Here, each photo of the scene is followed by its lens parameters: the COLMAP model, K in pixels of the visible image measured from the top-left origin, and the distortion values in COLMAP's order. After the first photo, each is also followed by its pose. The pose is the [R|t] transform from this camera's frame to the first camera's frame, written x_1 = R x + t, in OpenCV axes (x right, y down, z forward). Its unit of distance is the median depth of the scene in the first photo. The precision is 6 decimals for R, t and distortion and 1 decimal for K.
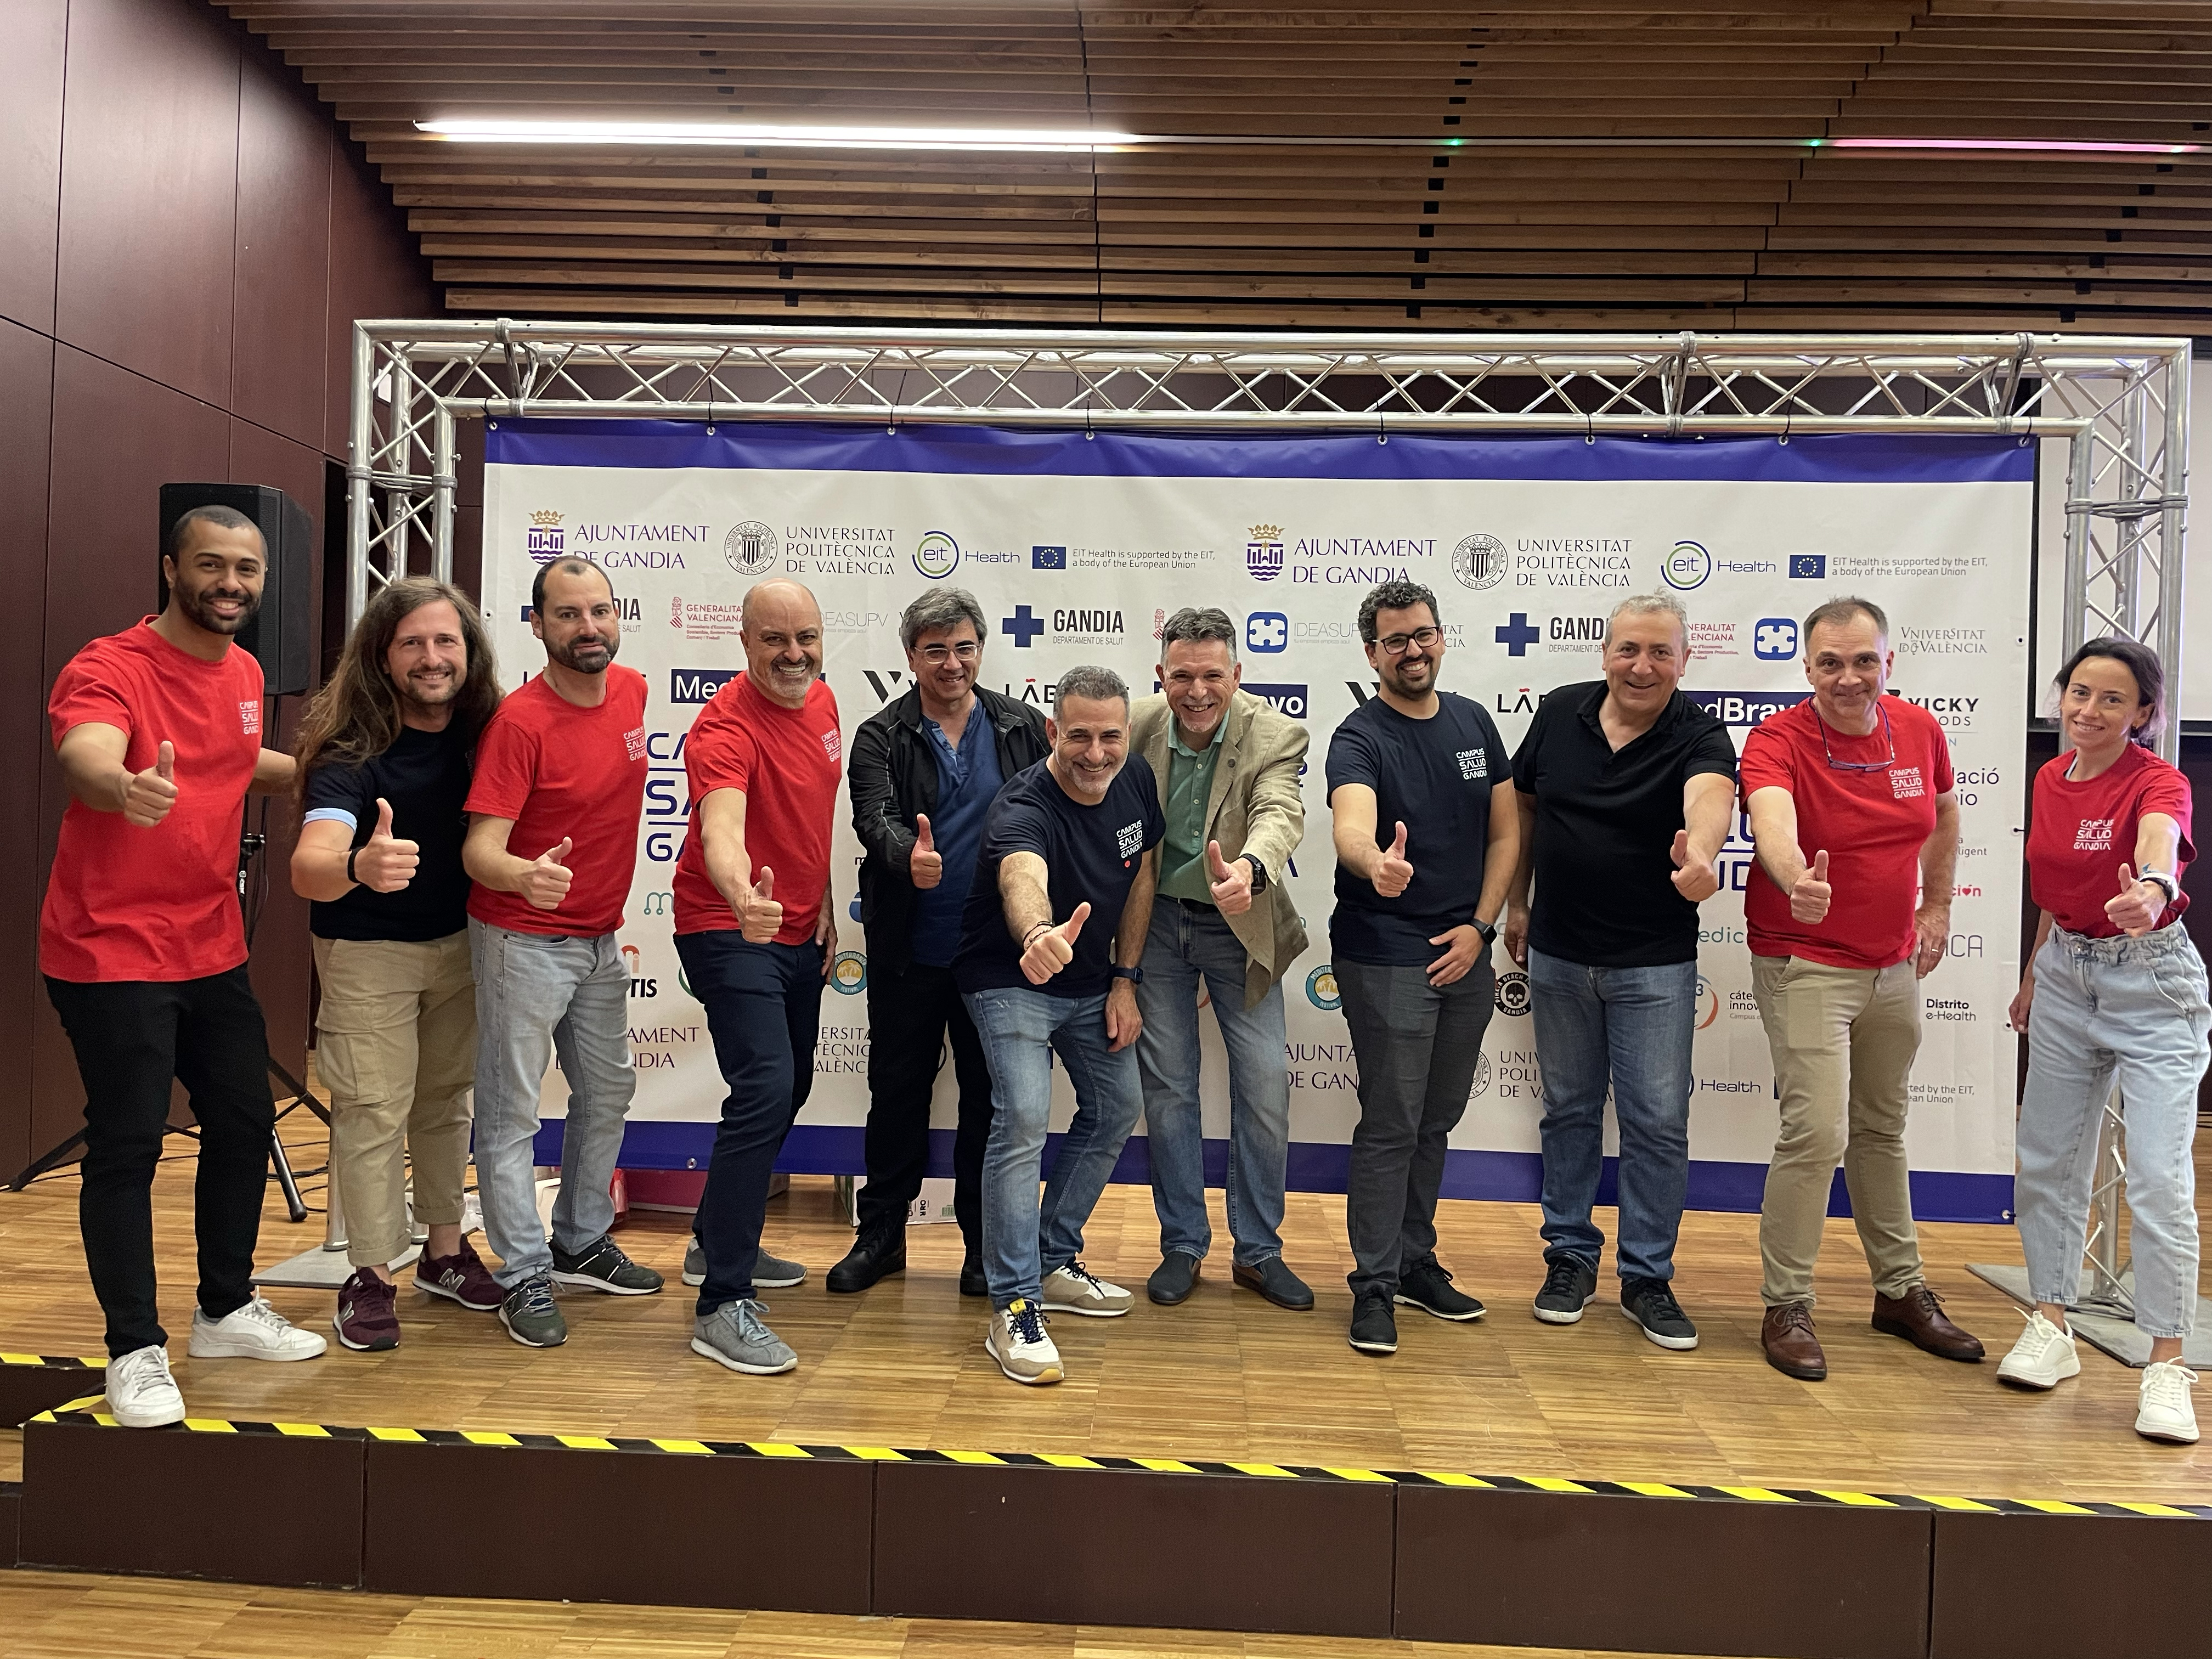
lens RADIAL K [[1657.0, 0, 1106.6], [0, 1657.0, 825.2], [0, 0, 1]] dist [0.087056, -0.114940]
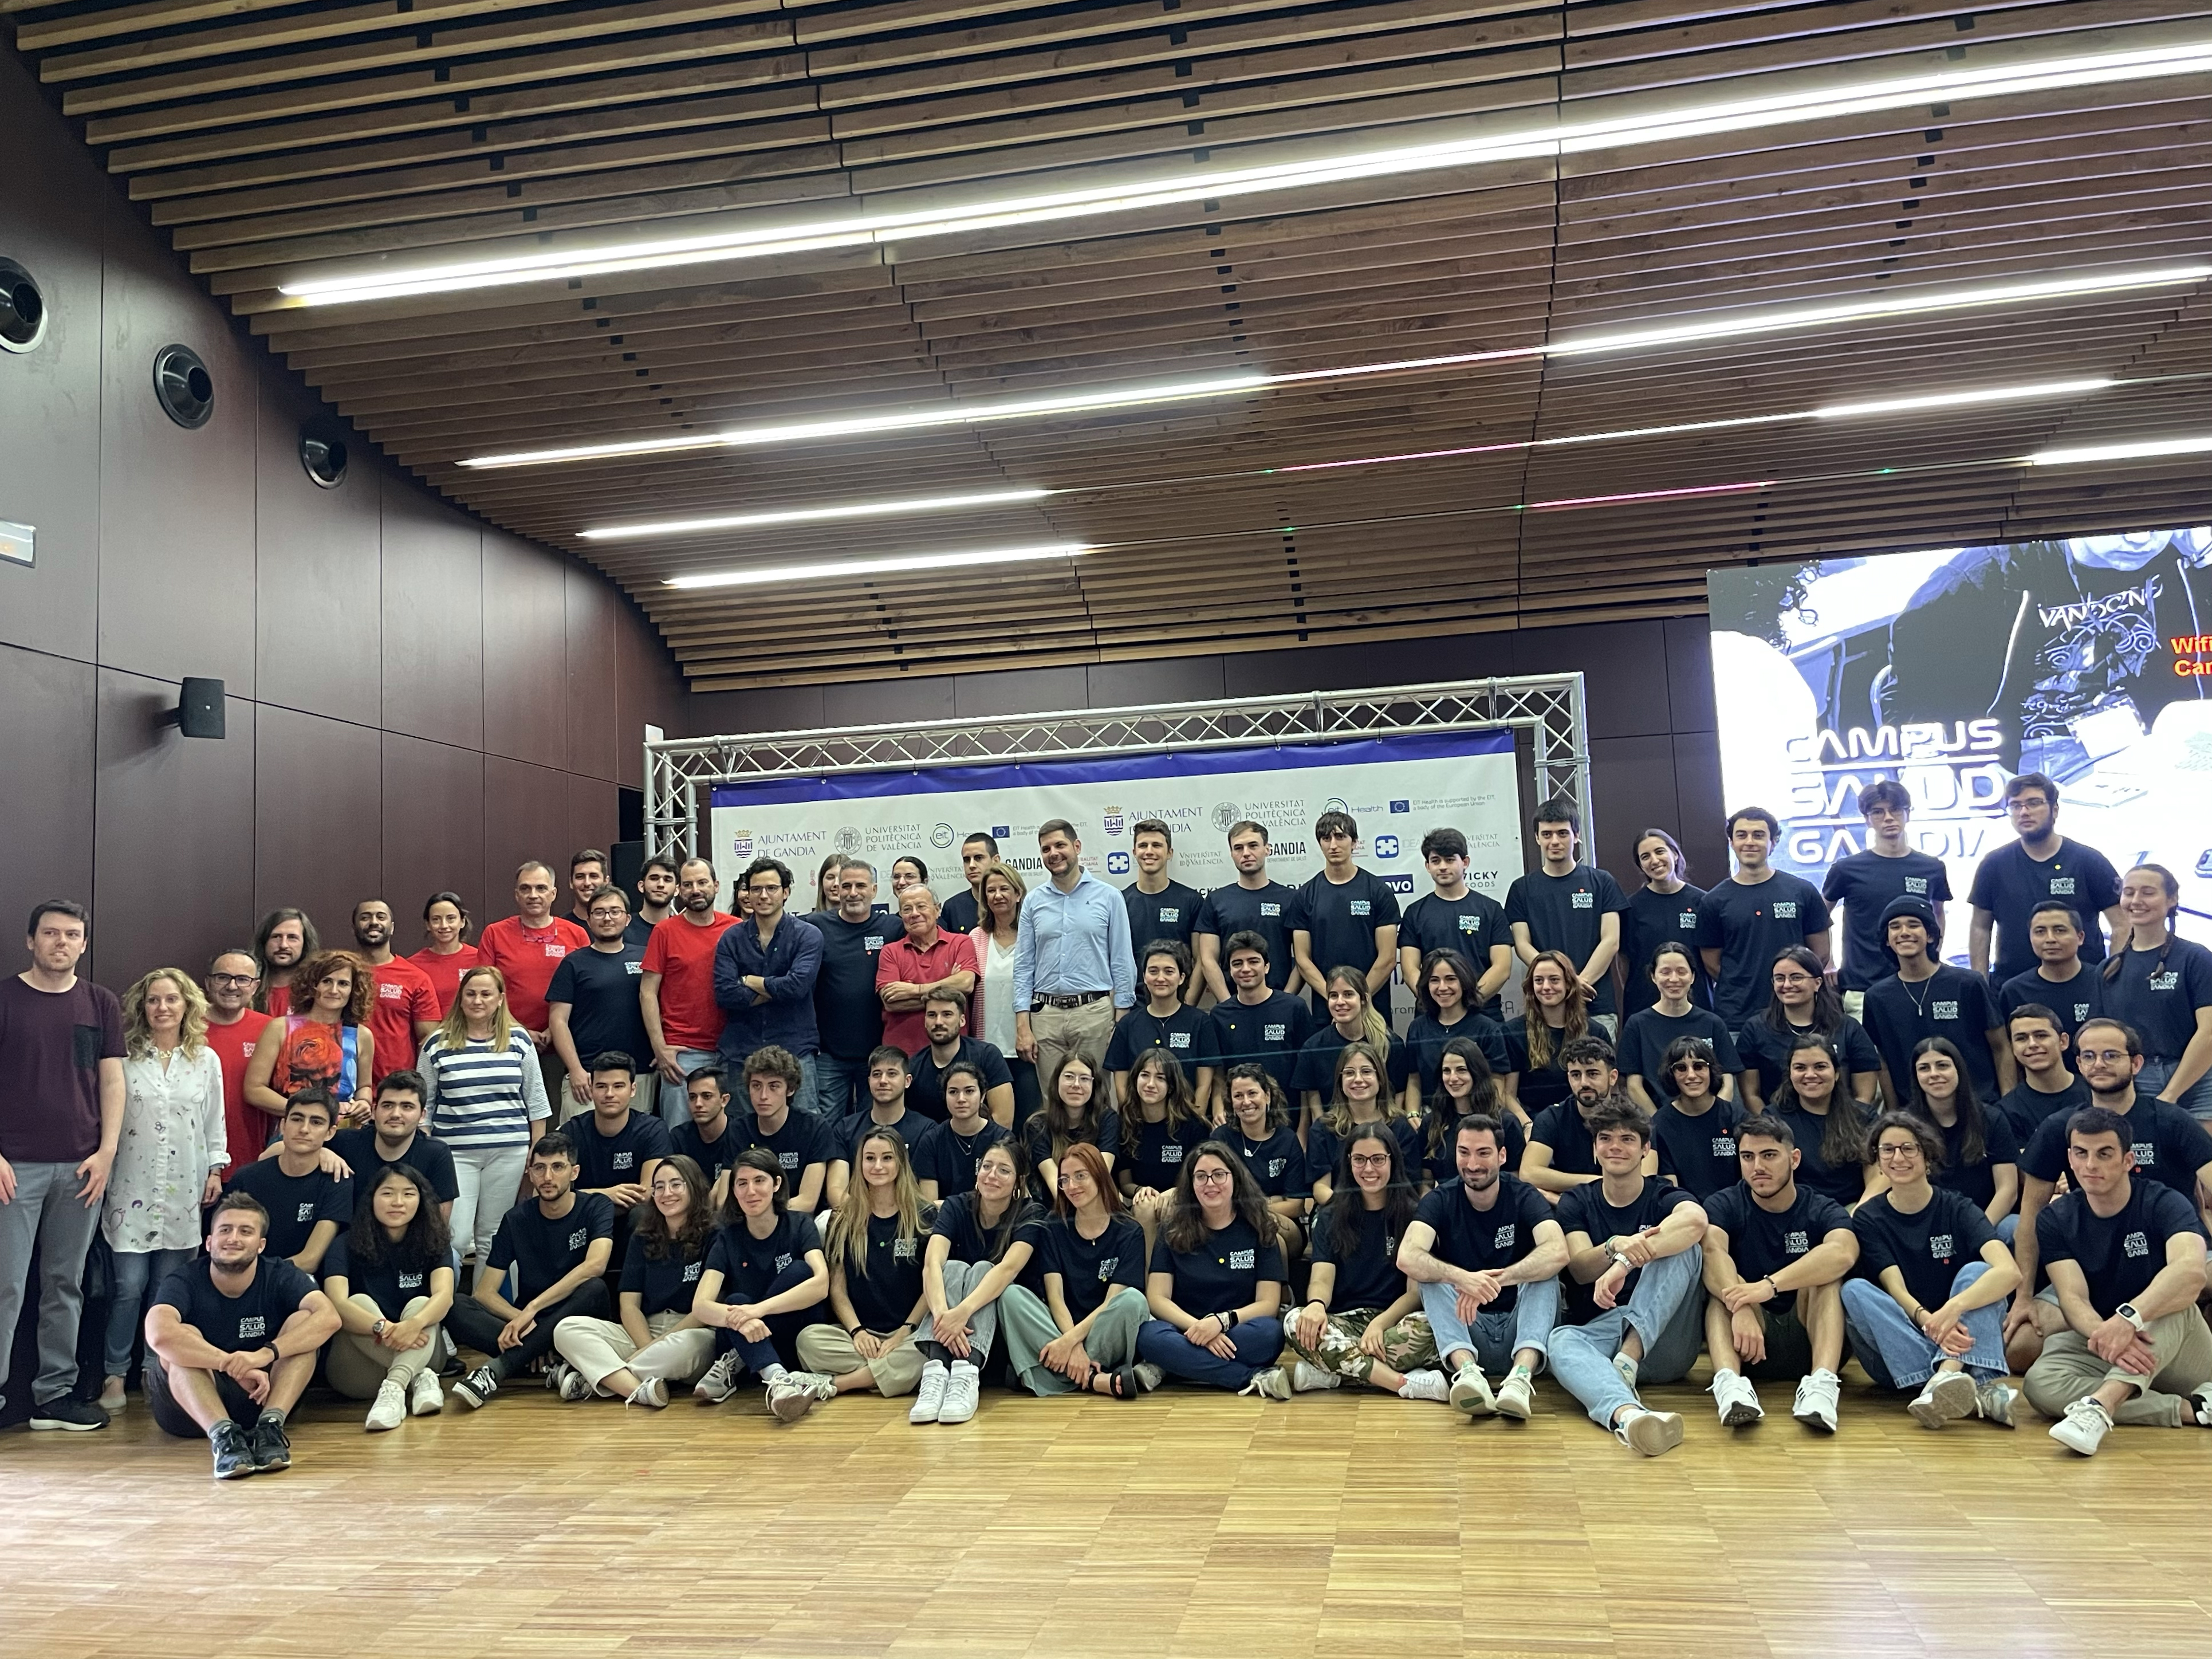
lens RADIAL K [[1730.4, 0, 1107.2], [0, 1730.4, 808.3], [0, 0, 1]] dist [0.067390, -0.091745]
pose [[0.987429, -0.085121, -0.133189, 0.342603], [0.070065, 0.991016, -0.113920, 0.041398], [0.141689, 0.103156, 0.984522, -0.894062]]
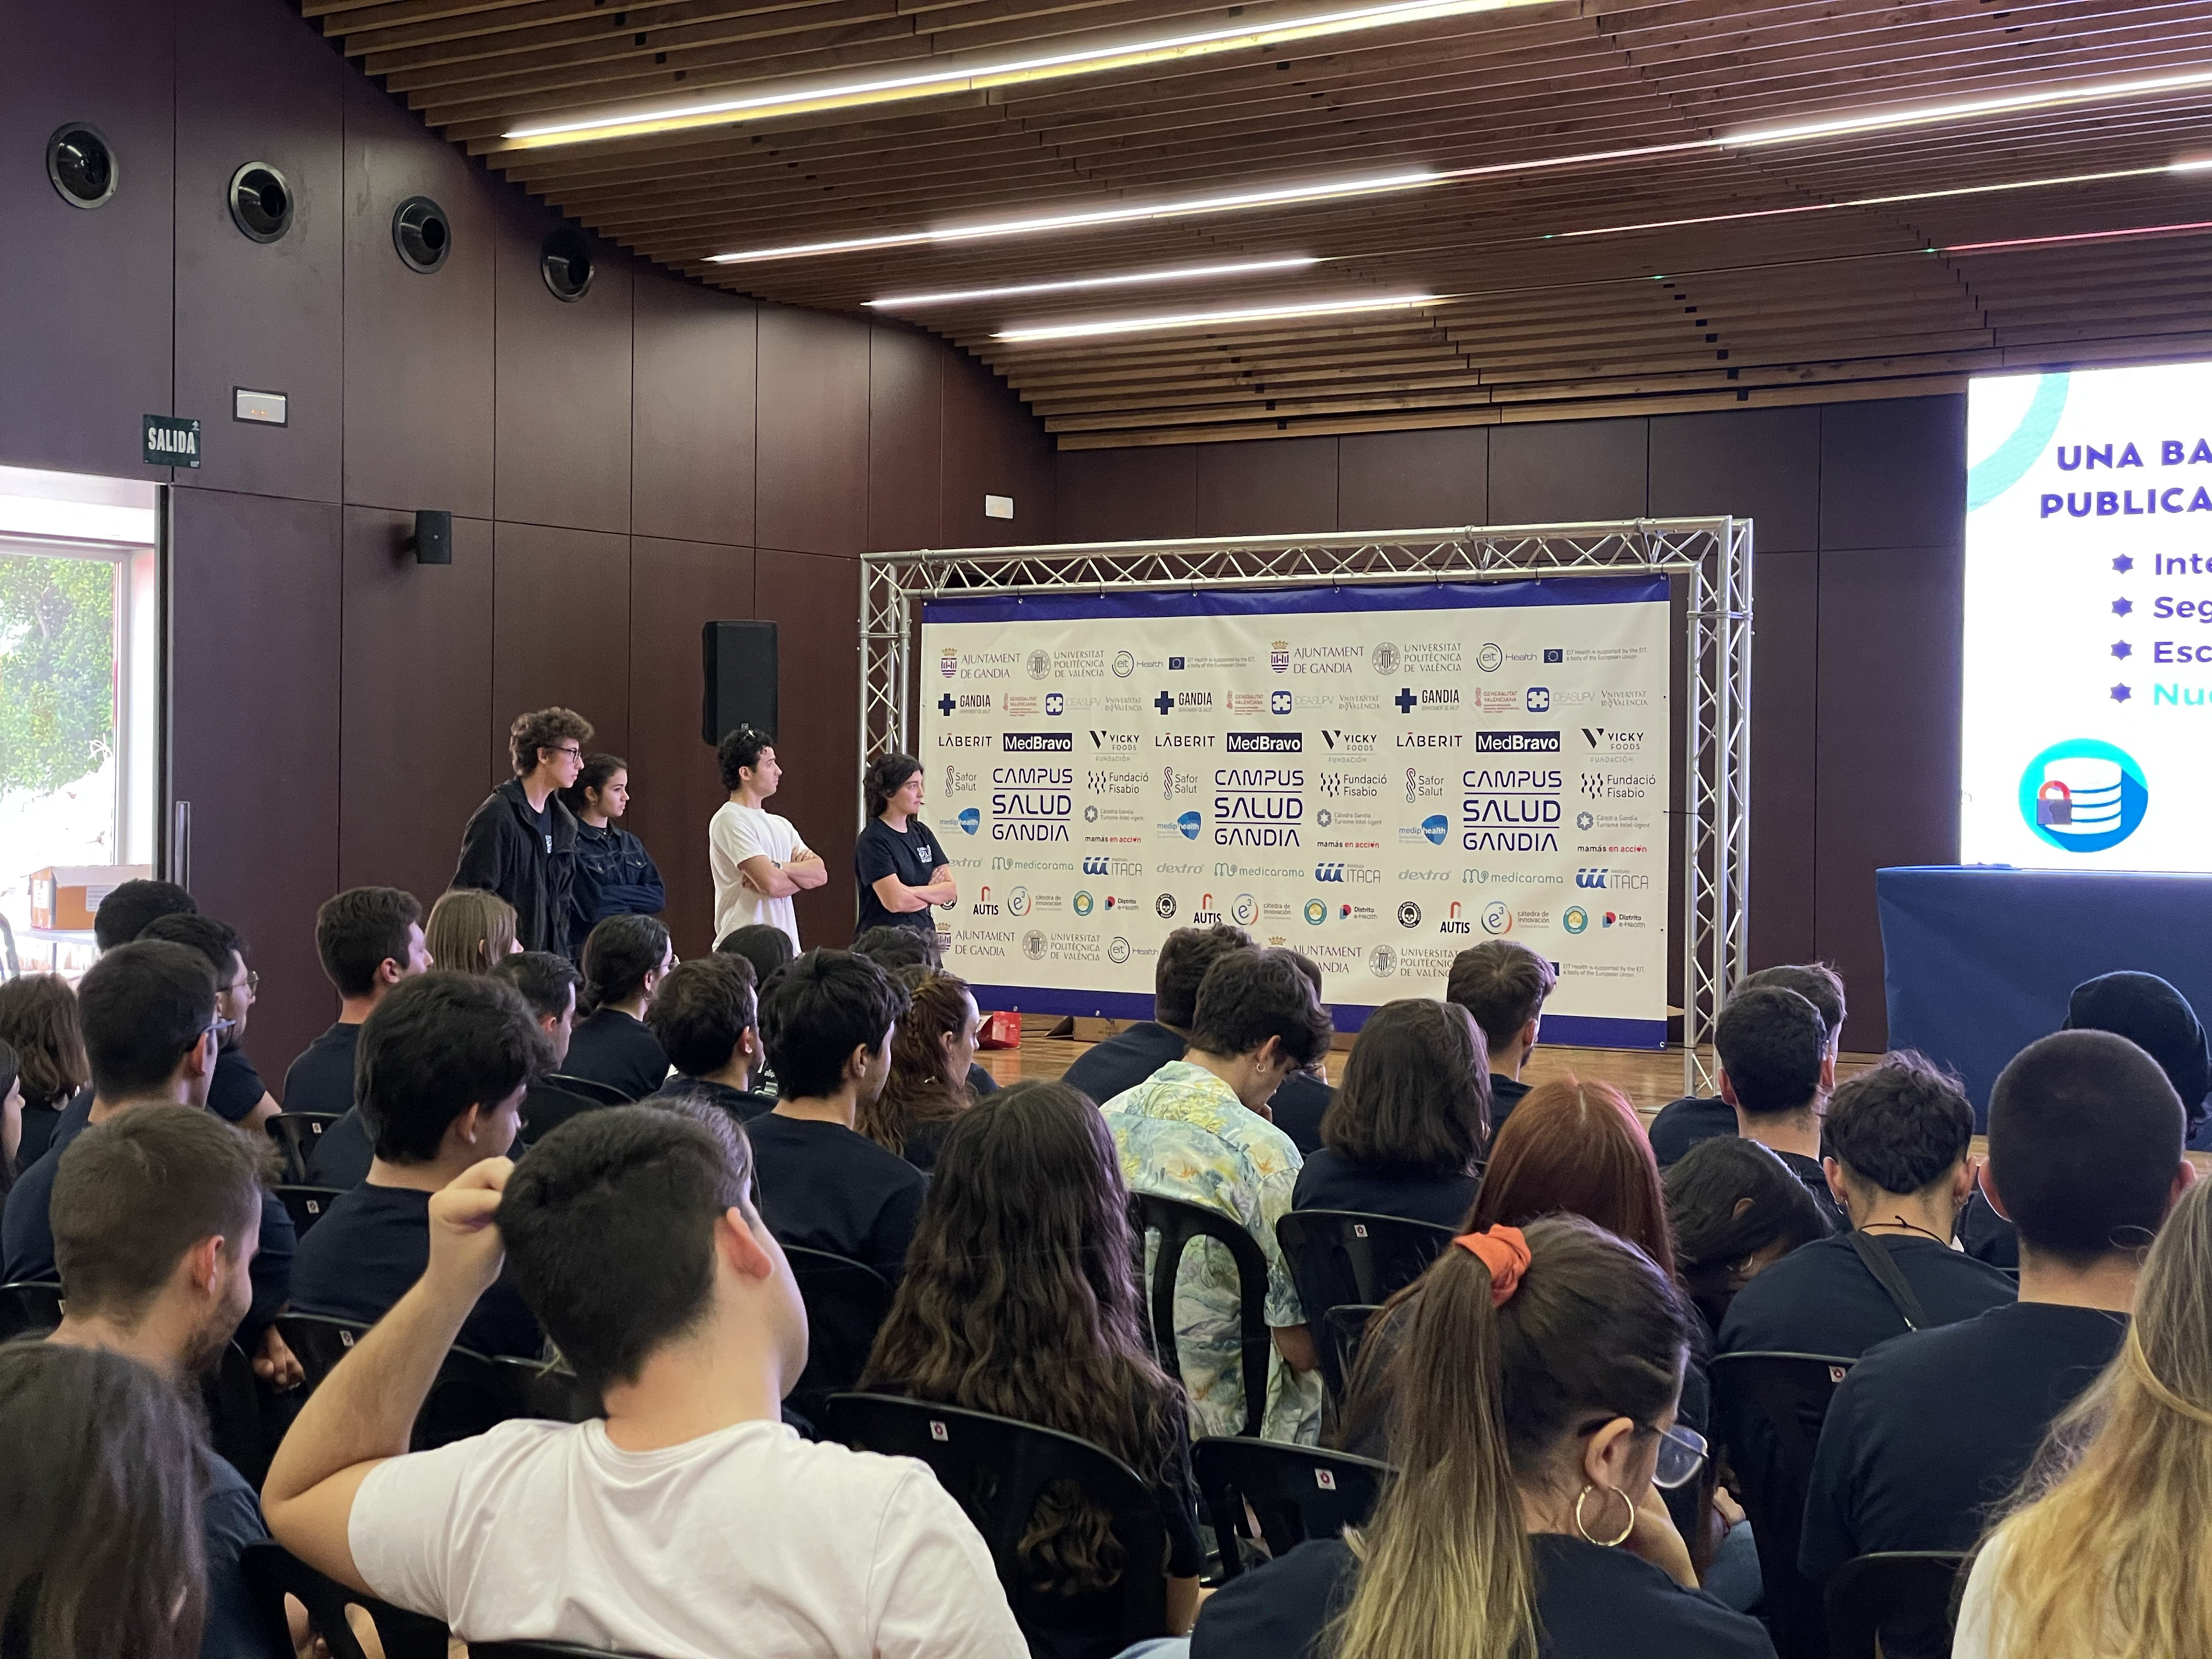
lens RADIAL K [[3261.2, 0, 1084.2], [0, 3261.2, 782.2], [0, 0, 1]] dist [0.108141, 0.000000]
pose [[0.841563, -0.019383, -0.539811, 1.723526], [0.006345, 0.999642, -0.026002, 0.051666], [0.540121, 0.018458, 0.841385, -1.927045]]
